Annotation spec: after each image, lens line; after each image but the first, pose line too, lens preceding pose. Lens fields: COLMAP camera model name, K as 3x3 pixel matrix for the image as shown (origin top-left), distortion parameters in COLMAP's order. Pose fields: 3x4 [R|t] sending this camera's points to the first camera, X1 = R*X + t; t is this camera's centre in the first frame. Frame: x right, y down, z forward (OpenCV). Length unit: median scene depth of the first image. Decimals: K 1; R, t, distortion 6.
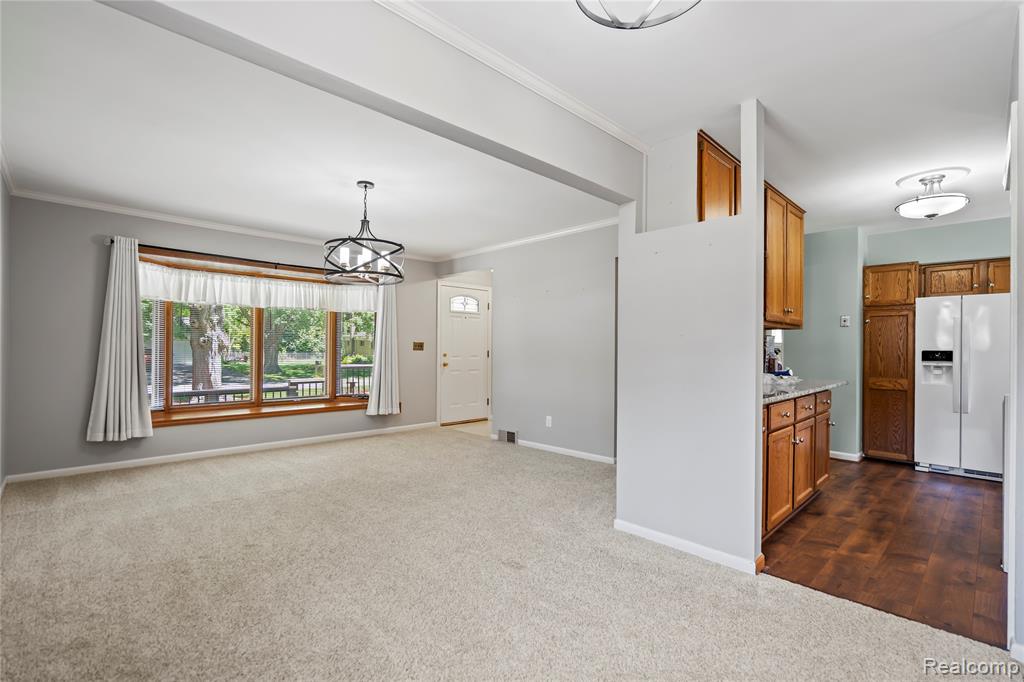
lens RADIAL K [[468.0, 0, 509.0], [0, 468.0, 348.5], [0, 0, 1]] dist [0.001885, 0.000188]
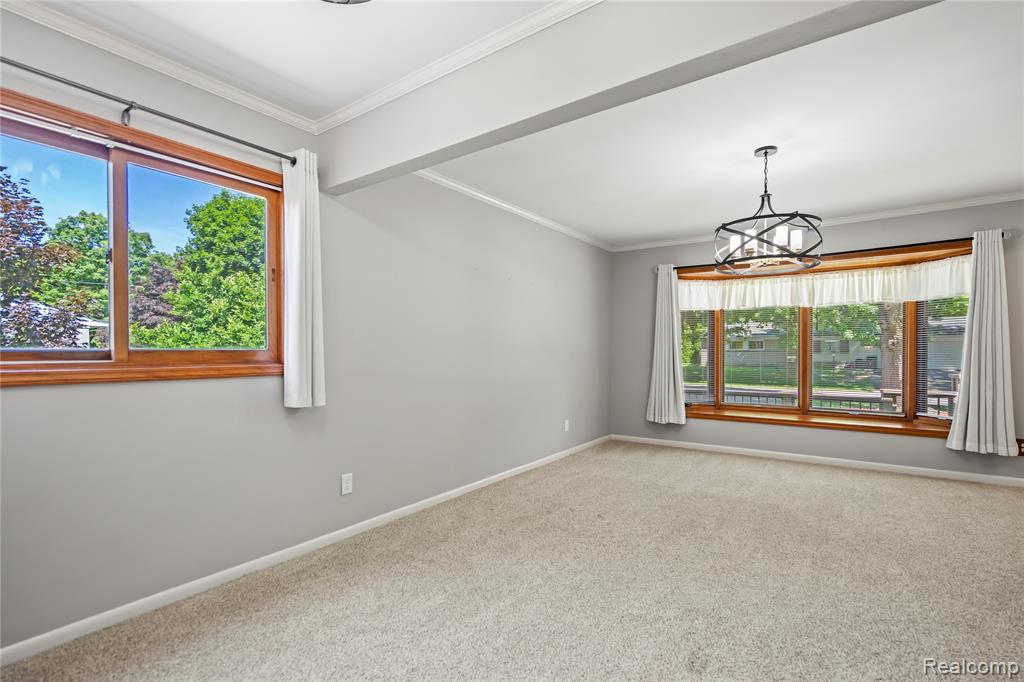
lens RADIAL K [[476.4, 0, 509.7], [0, 476.4, 354.5], [0, 0, 1]] dist [0.001054, 0.000765]
pose [[0.182890, 0.001838, -0.983132, 0.321920], [0.002570, 0.999994, 0.002348, 0.003094], [0.983130, -0.002956, 0.182884, 0.298569]]
